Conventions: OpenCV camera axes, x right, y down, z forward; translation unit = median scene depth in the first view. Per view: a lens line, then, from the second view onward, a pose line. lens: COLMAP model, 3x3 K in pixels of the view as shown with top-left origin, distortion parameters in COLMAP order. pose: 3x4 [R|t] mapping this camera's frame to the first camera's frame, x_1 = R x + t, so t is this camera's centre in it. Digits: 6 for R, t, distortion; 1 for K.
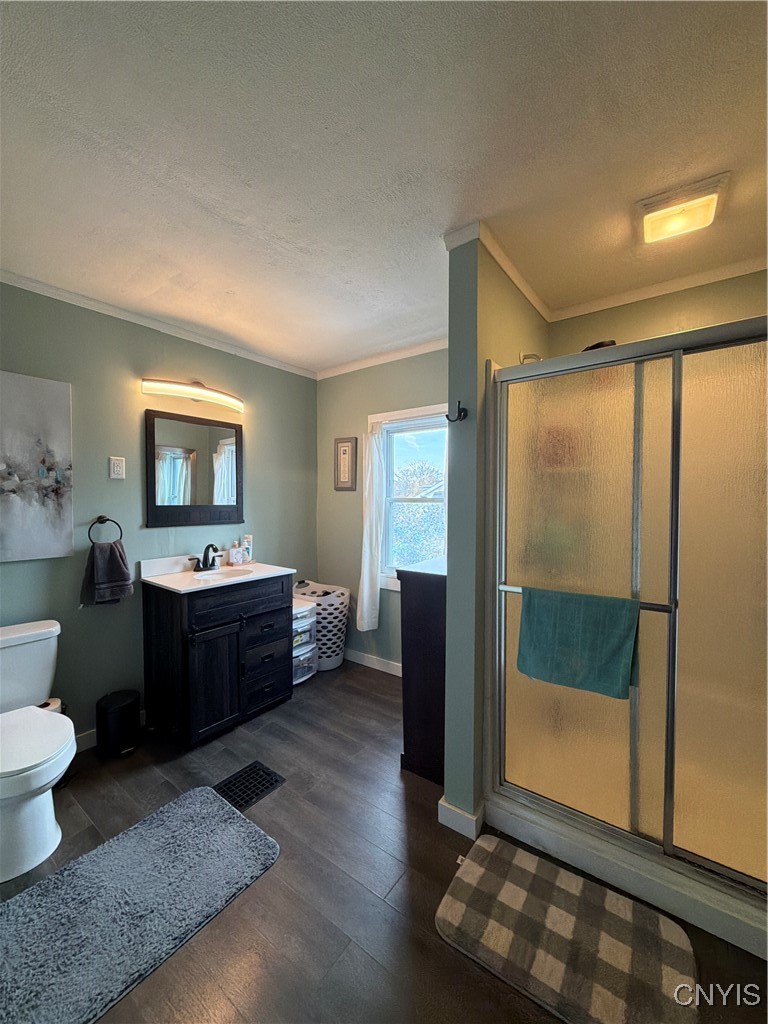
lens RADIAL K [[406.4, 0, 386.1], [0, 406.4, 509.3], [0, 0, 1]] dist [-0.002233, 0.000477]
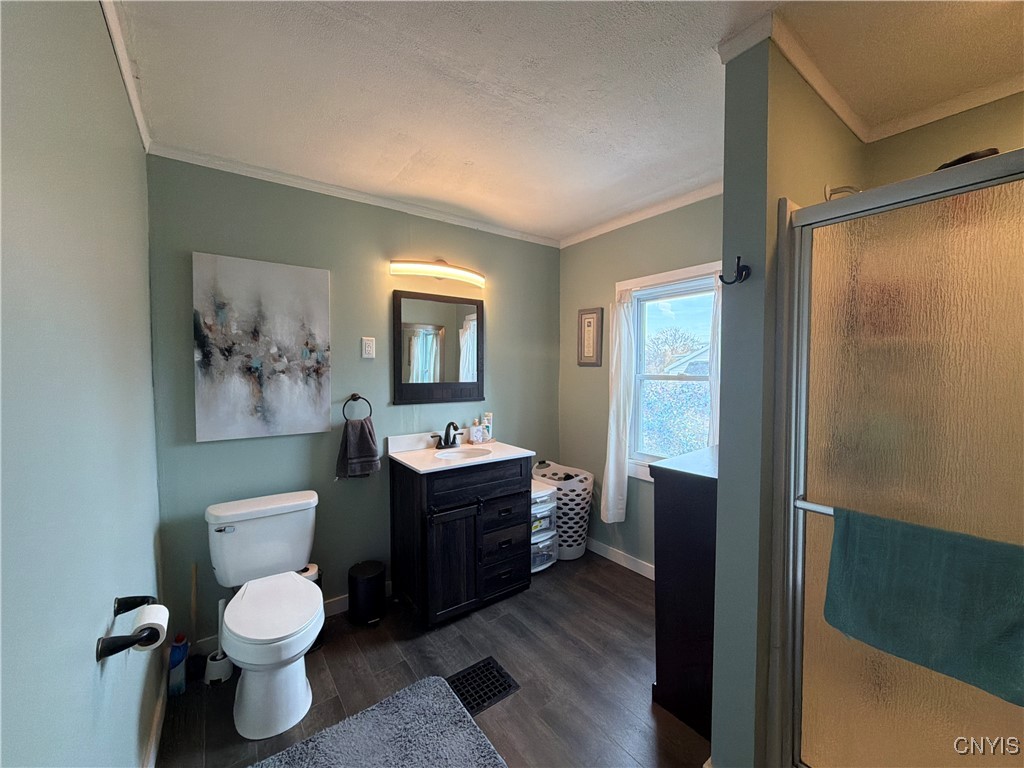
lens RADIAL K [[406.4, 0, 510.3], [0, 406.4, 382.2], [0, 0, 1]] dist [-0.002233, 0.000477]
pose [[0.956508, 0.008861, -0.291572, -0.006208], [-0.006724, 0.999943, 0.008330, -0.027259], [0.291629, -0.006007, 0.956513, 0.115949]]
